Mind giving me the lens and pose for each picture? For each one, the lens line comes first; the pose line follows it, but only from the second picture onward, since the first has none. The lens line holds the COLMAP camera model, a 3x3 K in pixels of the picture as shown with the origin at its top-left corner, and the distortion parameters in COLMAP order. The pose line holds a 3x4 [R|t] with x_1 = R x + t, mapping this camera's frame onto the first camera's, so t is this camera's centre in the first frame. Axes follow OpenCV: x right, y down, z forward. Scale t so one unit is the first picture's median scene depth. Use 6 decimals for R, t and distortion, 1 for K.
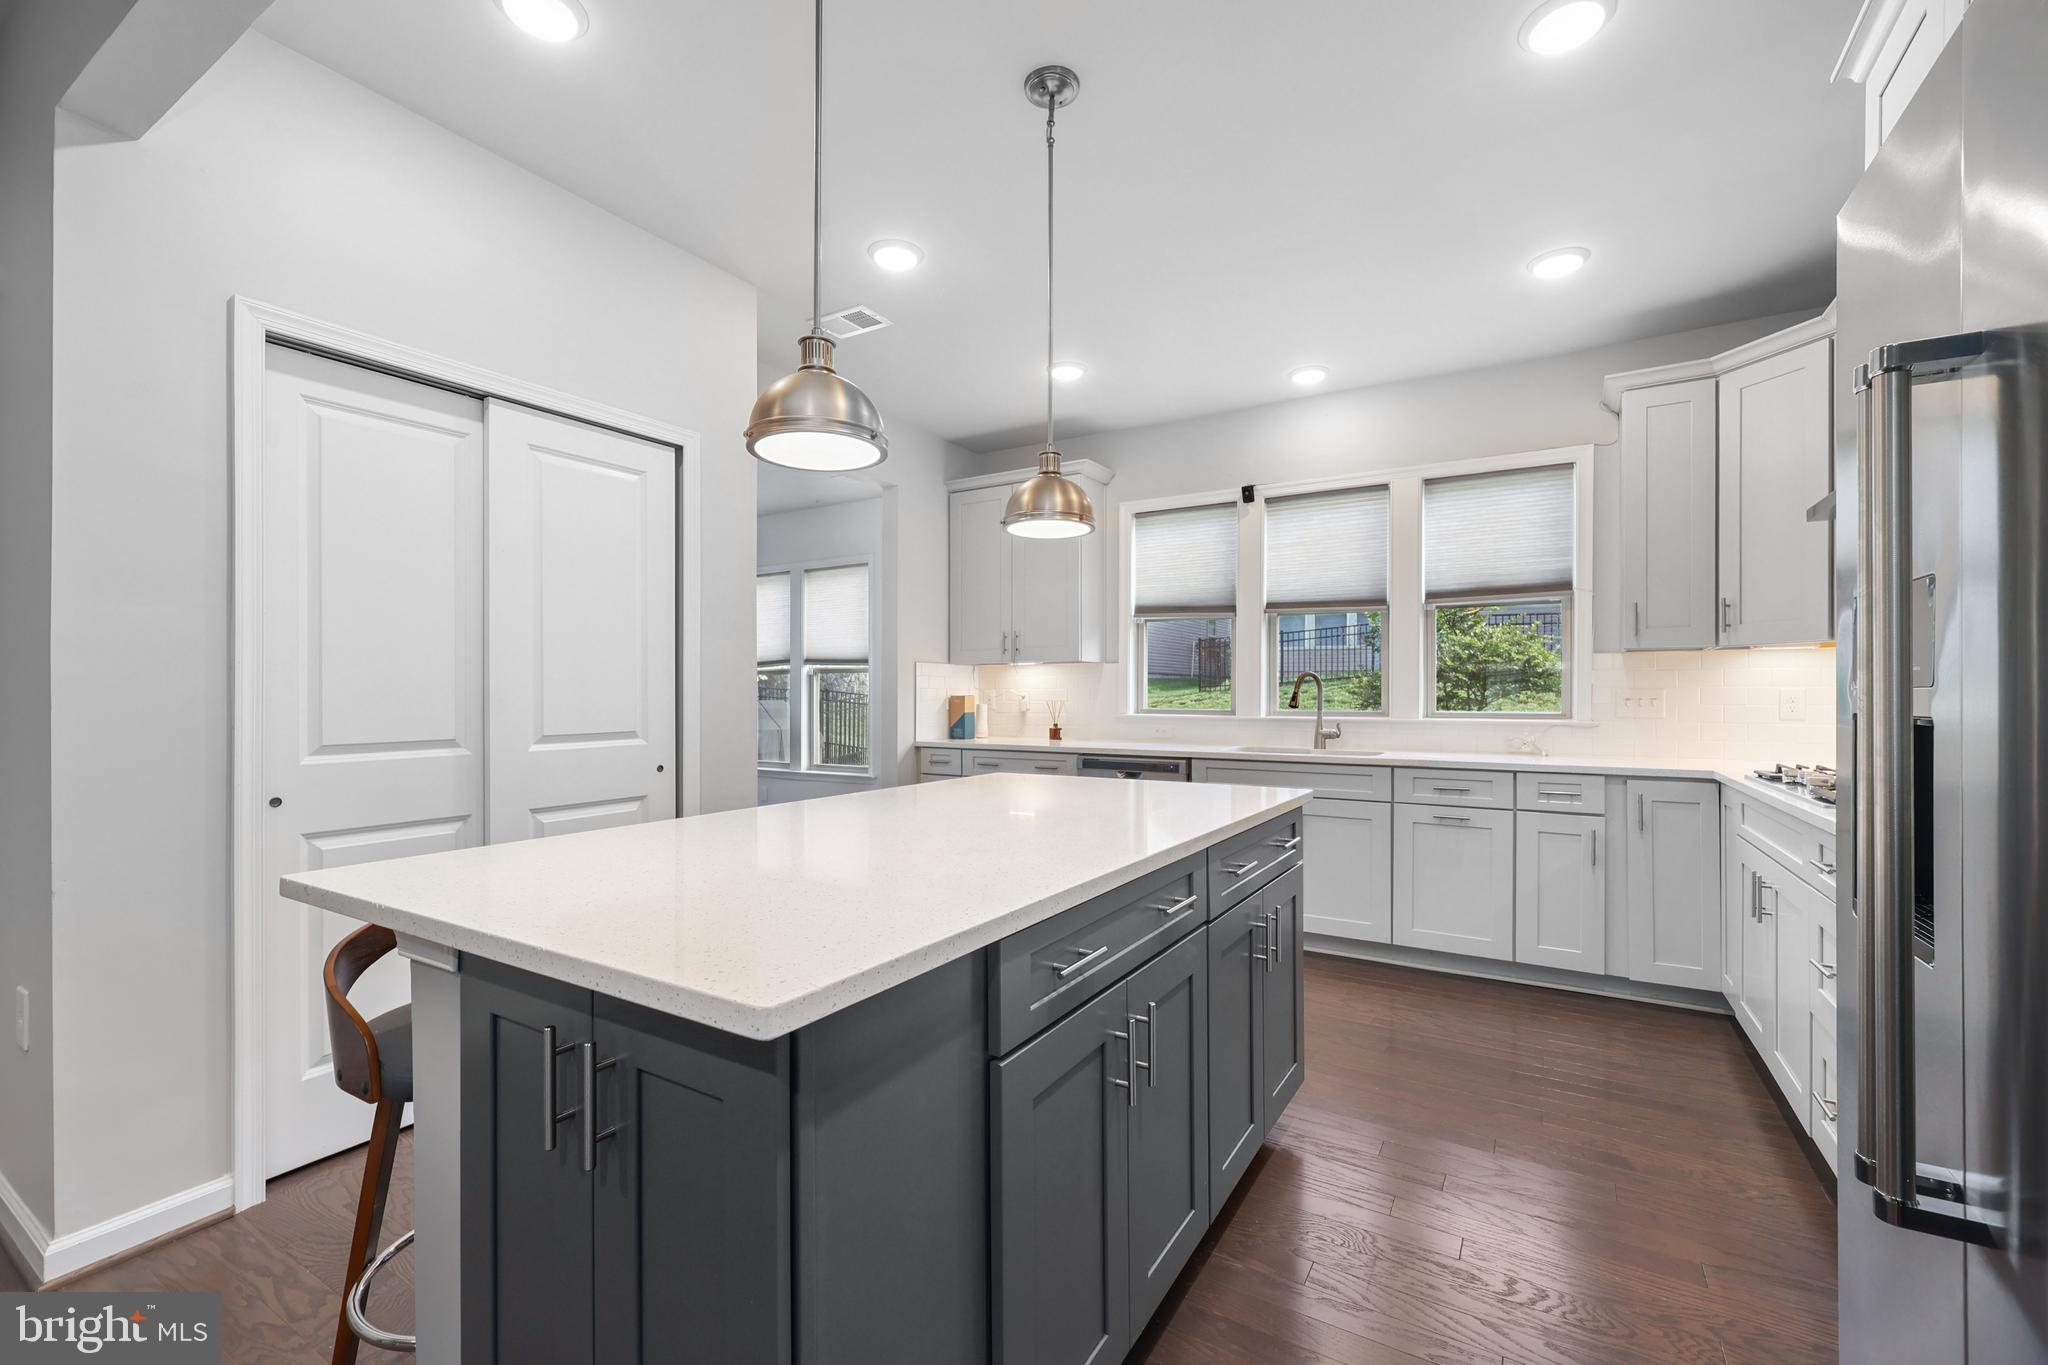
lens RADIAL K [[869.5, 0, 1001.3], [0, 869.5, 691.8], [0, 0, 1]] dist [0.001048, 0.000137]
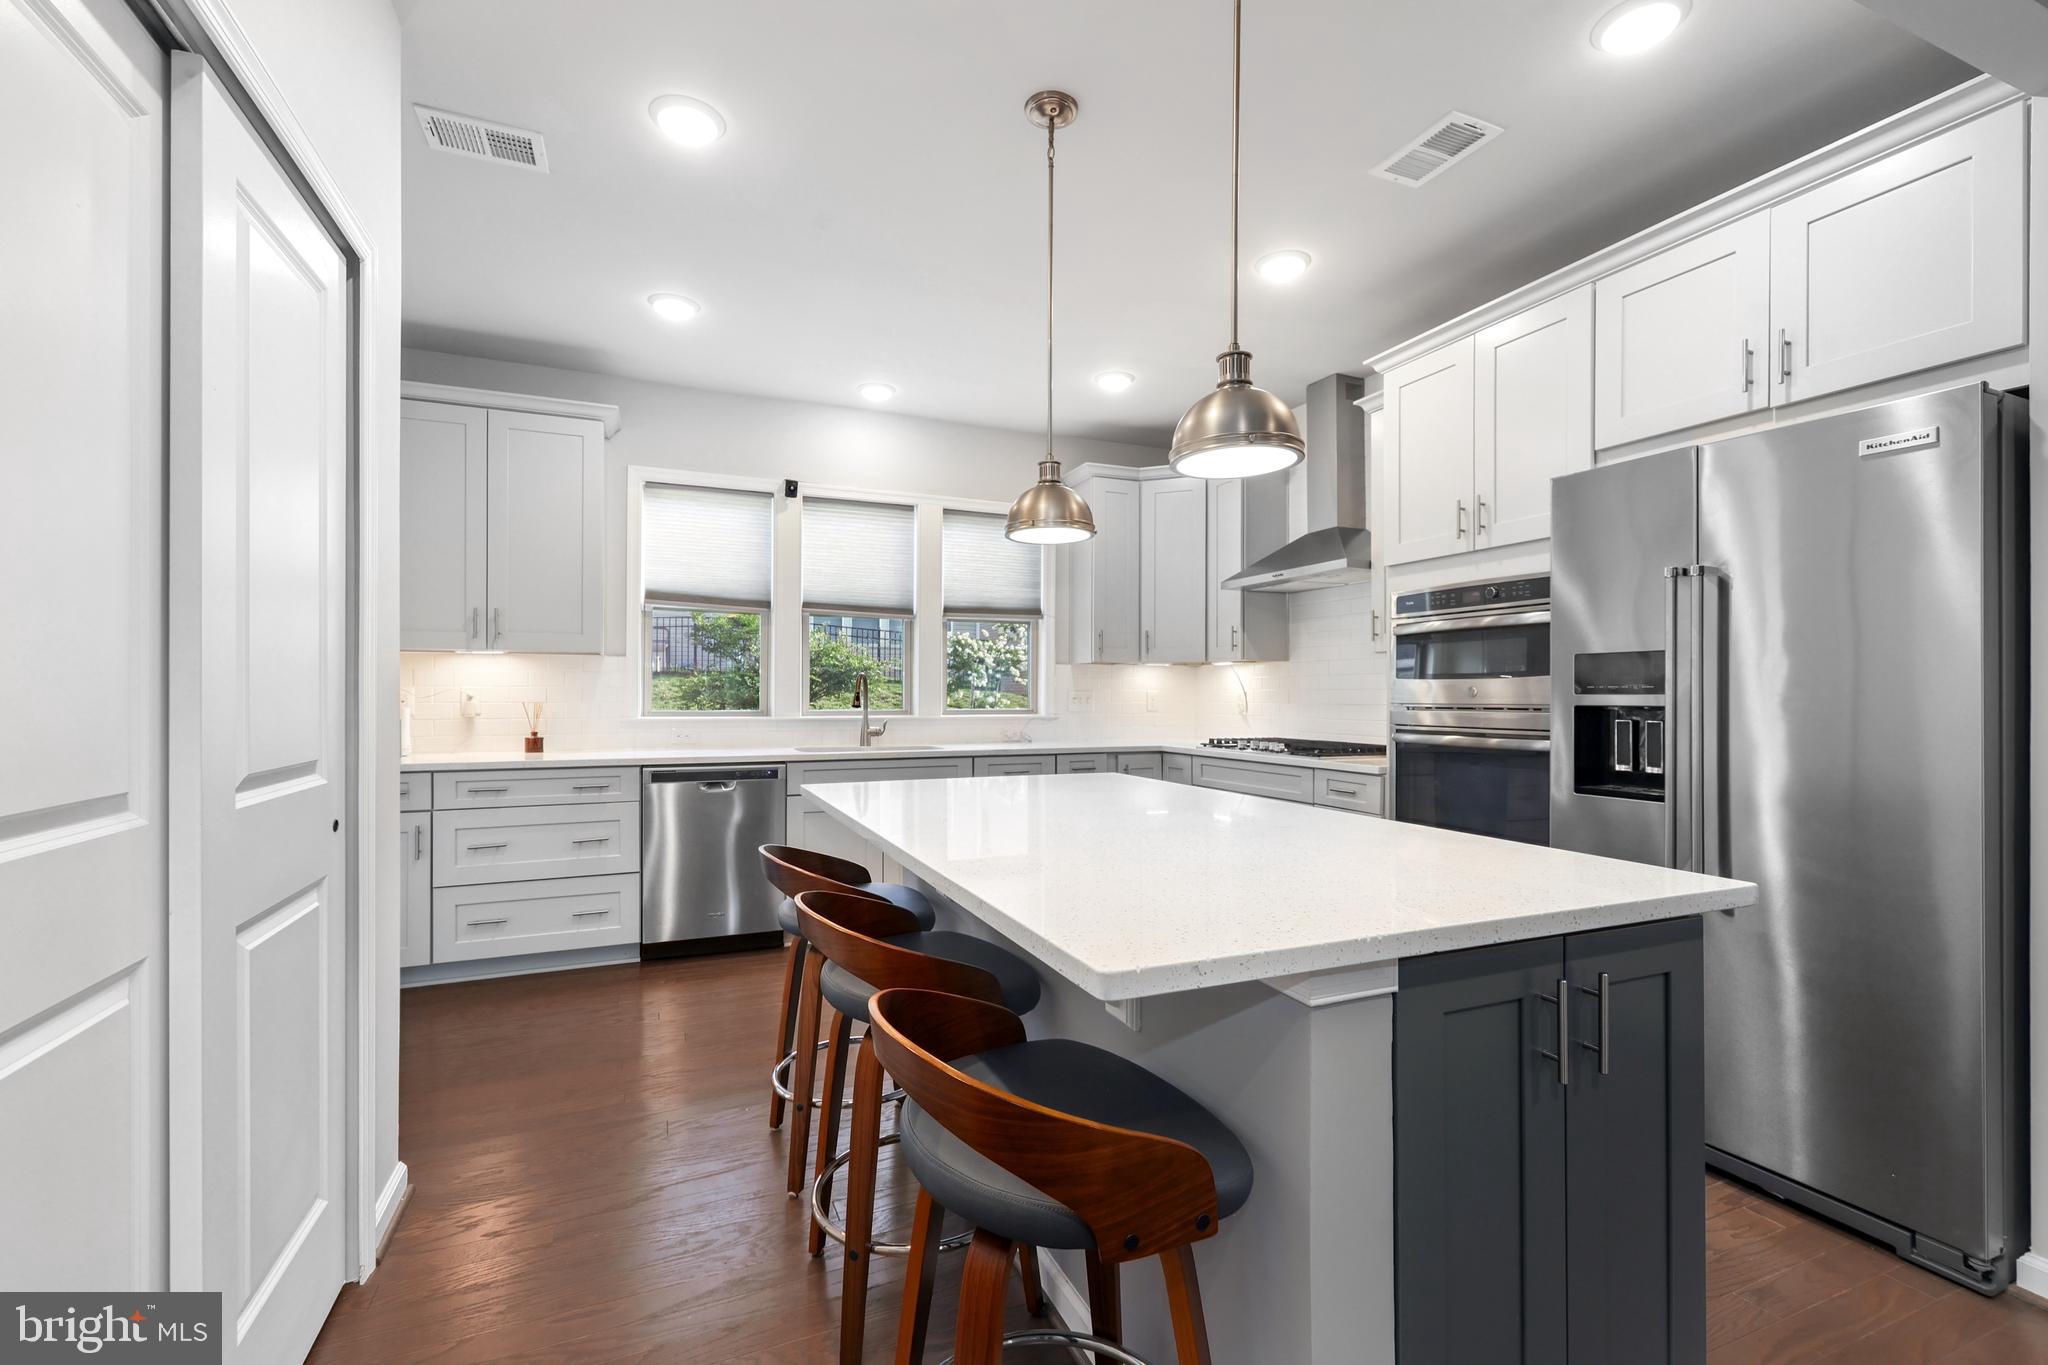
lens RADIAL K [[881.3, 0, 1040.8], [0, 881.3, 690.1], [0, 0, 1]] dist [-0.001524, 0.000033]
pose [[0.564394, 0.004928, 0.825491, -0.385512], [-0.004445, 0.999986, -0.002931, 0.000120], [-0.825494, -0.002015, 0.564408, 0.218773]]
